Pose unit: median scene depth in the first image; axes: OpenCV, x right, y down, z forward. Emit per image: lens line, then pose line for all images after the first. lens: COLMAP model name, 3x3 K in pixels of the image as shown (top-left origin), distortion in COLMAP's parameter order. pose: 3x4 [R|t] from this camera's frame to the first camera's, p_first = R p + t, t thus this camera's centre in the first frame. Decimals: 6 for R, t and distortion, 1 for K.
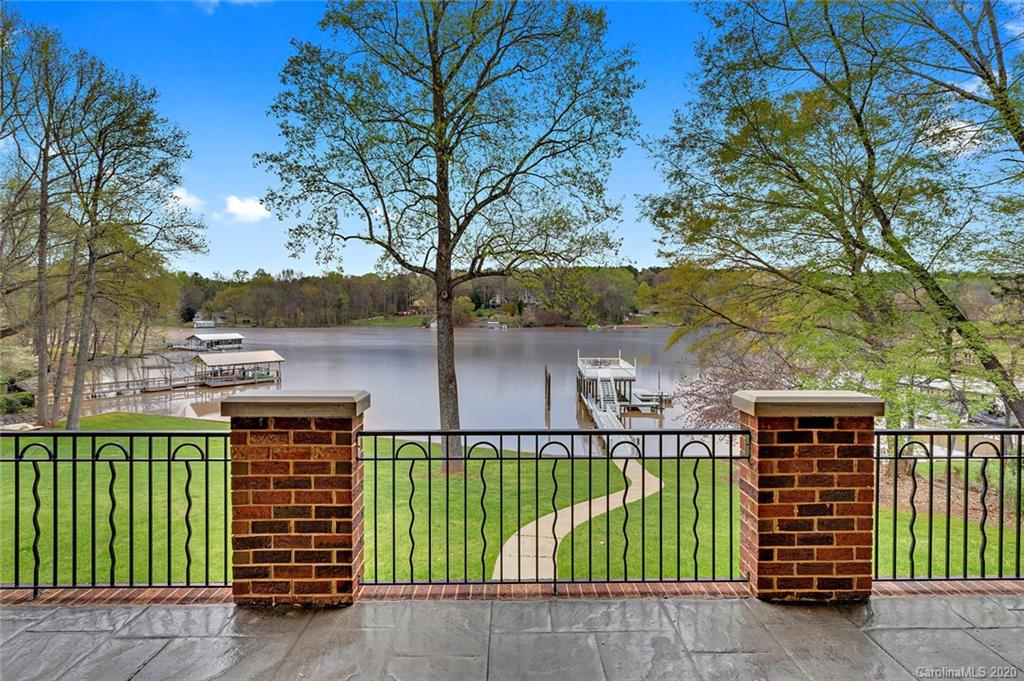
lens RADIAL K [[470.2, 0, 523.2], [0, 470.2, 313.4], [0, 0, 1]] dist [-0.002861, 0.002215]
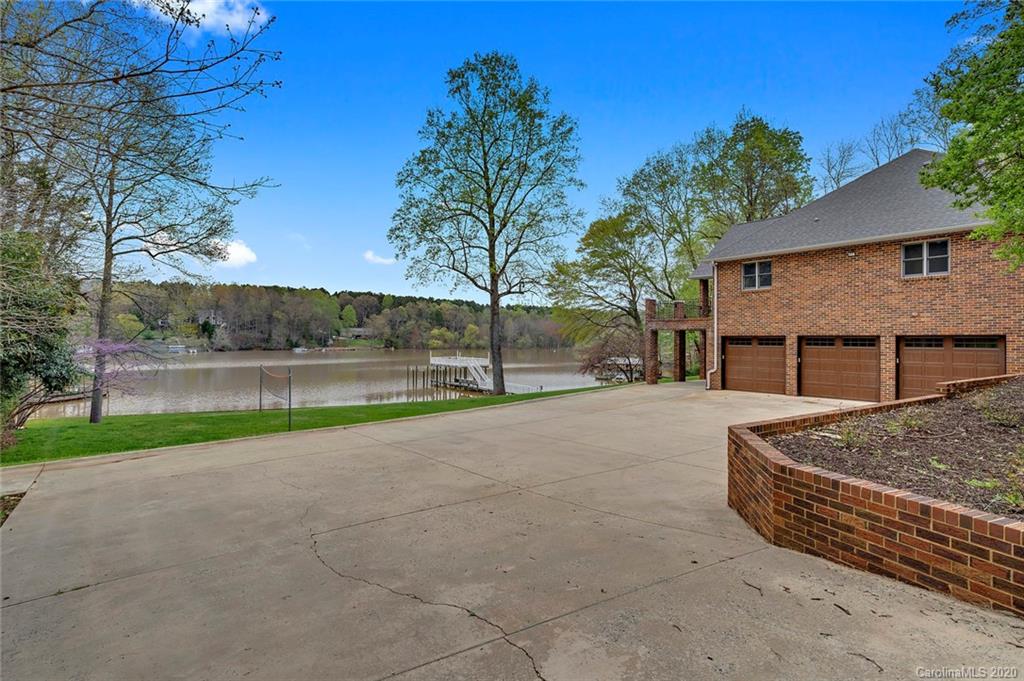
lens RADIAL K [[478.3, 0, 515.9], [0, 478.3, 342.2], [0, 0, 1]] dist [-0.016965, 0.000069]
pose [[0.793661, -0.006932, 0.608321, -0.369850], [0.003473, 0.999970, 0.006864, 0.031724], [-0.608350, -0.003334, 0.793662, -0.167540]]
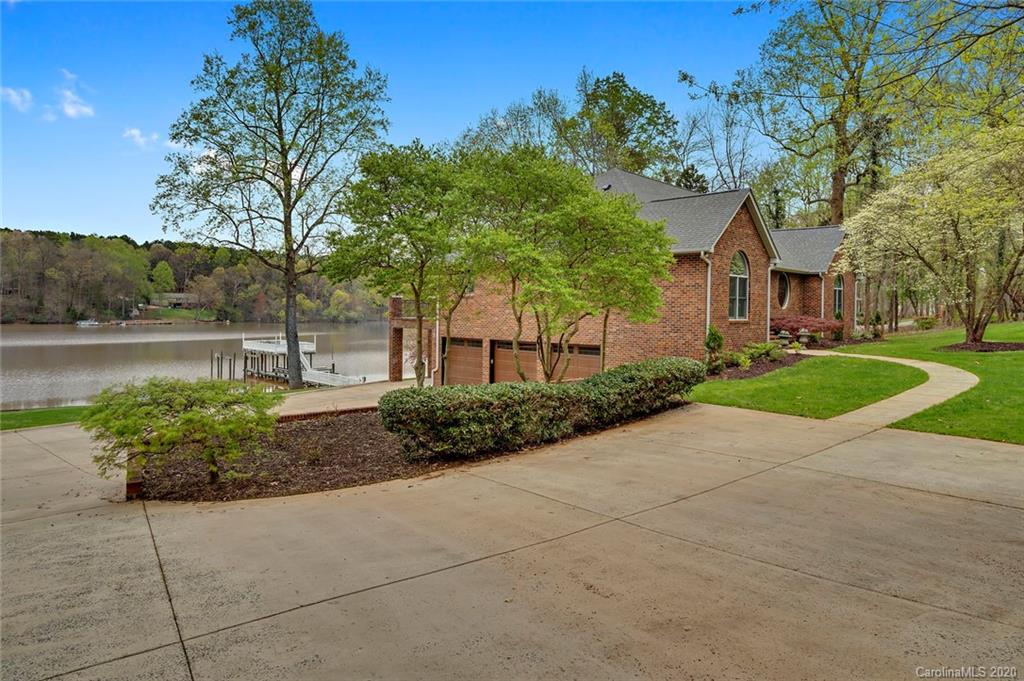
lens RADIAL K [[634.9, 0, 509.7], [0, 634.9, 322.3], [0, 0, 1]] dist [0.001035, -0.002854]
pose [[0.692575, -0.012189, 0.721243, -0.359667], [-0.005160, 0.999748, 0.021851, 0.013563], [-0.721327, -0.018855, 0.692337, -0.314973]]
